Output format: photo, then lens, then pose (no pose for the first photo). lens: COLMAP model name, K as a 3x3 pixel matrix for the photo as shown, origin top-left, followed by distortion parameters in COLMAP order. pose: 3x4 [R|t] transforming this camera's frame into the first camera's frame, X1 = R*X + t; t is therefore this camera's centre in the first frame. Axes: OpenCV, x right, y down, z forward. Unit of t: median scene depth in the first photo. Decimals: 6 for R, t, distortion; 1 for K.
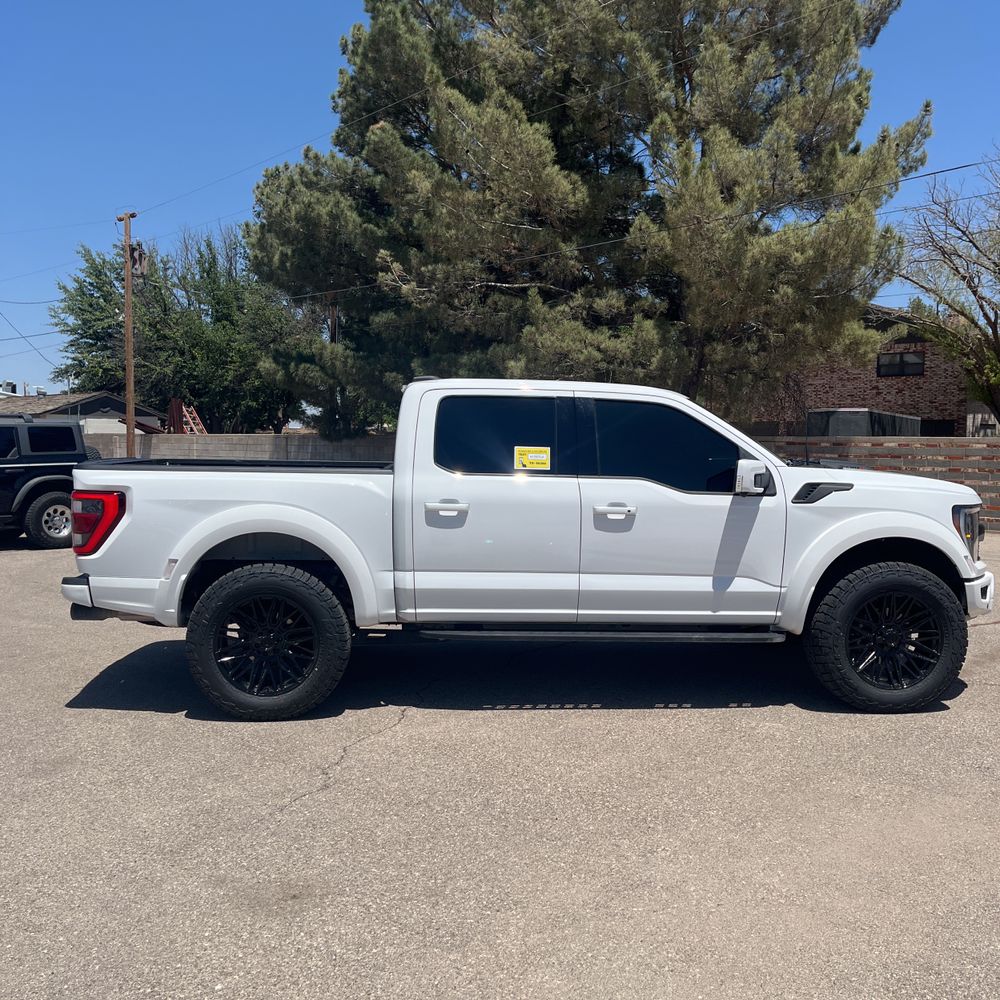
lens RADIAL K [[1030.9, 0, 496.3], [0, 1030.9, 499.1], [0, 0, 1]] dist [0.061936, -0.076560]
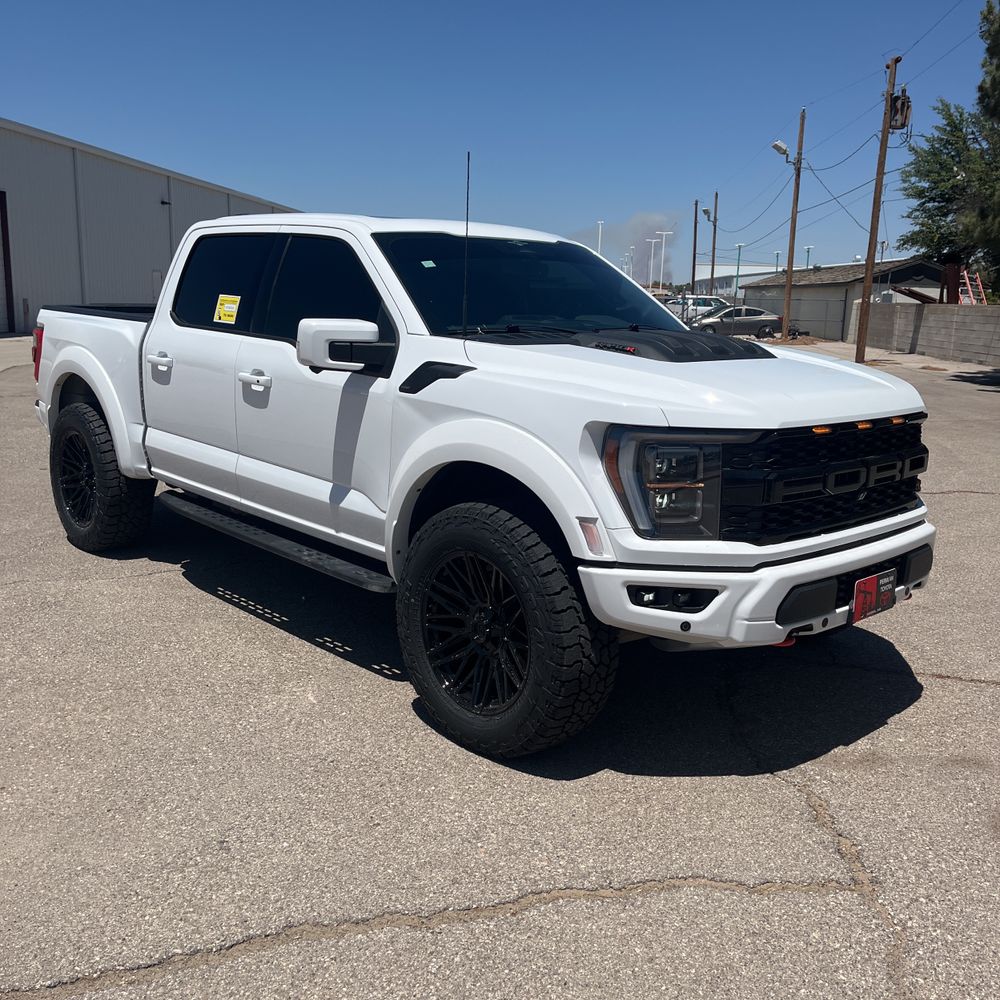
lens RADIAL K [[1018.2, 0, 495.3], [0, 1018.2, 494.7], [0, 0, 1]] dist [0.039788, -0.017033]
pose [[0.633292, 0.163056, -0.756541, 0.815921], [-0.072582, 0.985758, 0.151702, -0.032937], [0.770502, -0.041160, 0.636107, 0.632024]]
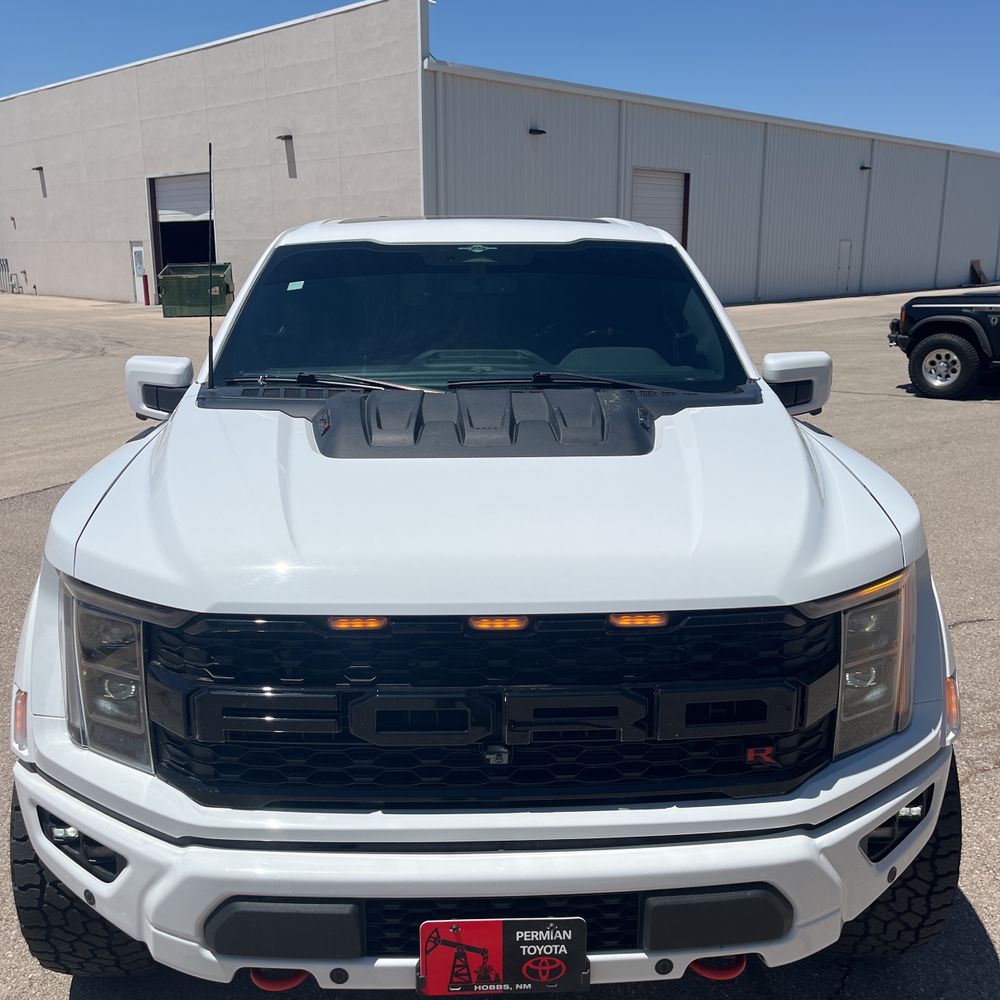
lens RADIAL K [[1030.9, 0, 496.3], [0, 1030.9, 499.1], [0, 0, 1]] dist [0.061936, -0.076560]
pose [[-0.026708, 0.232139, -0.972316, 0.784071], [-0.063986, 0.970271, 0.233408, -0.104198], [0.997593, 0.068449, -0.011060, 1.165621]]
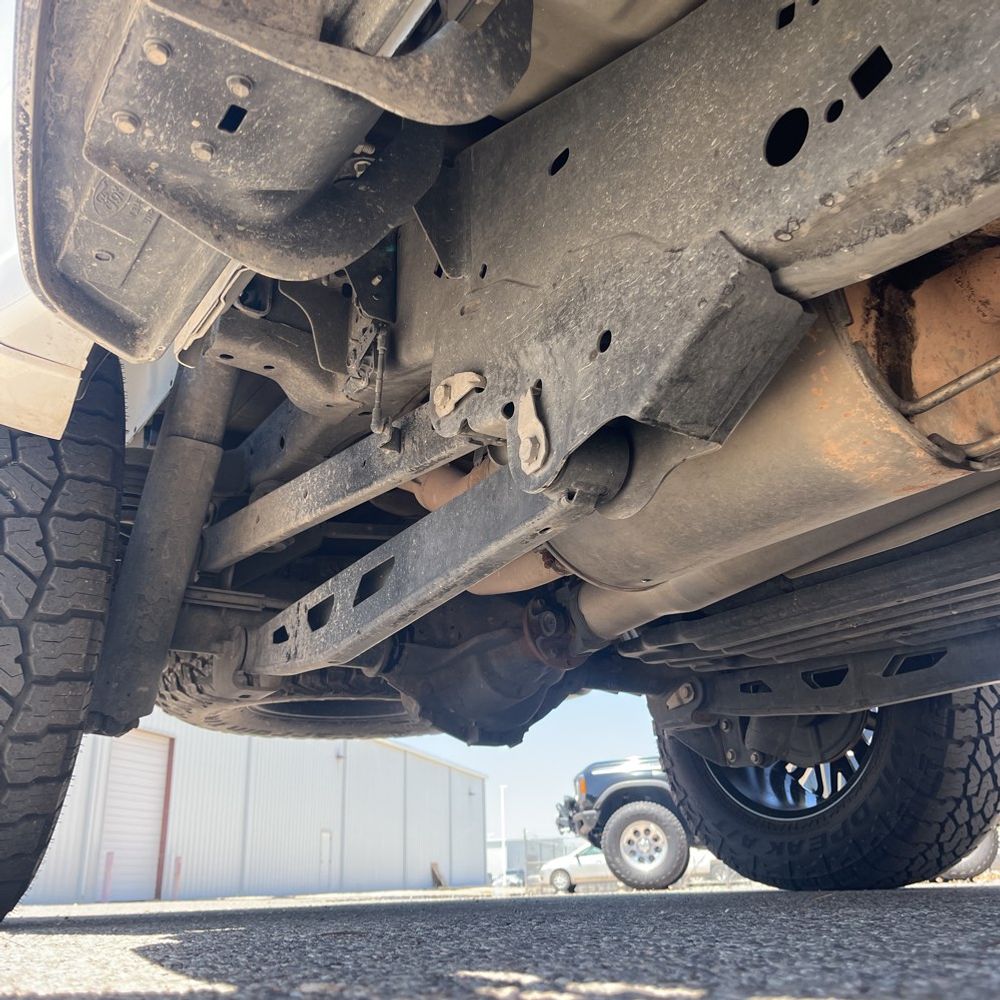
lens RADIAL K [[1000.6, 0, 500.2], [0, 1000.6, 477.7], [0, 0, 1]] dist [0.069986, -0.109290]
pose [[0.502340, -0.351414, -0.790040, 0.057368], [-0.022221, 0.908141, -0.418075, 0.197320], [0.864385, 0.227571, 0.448387, 0.981108]]
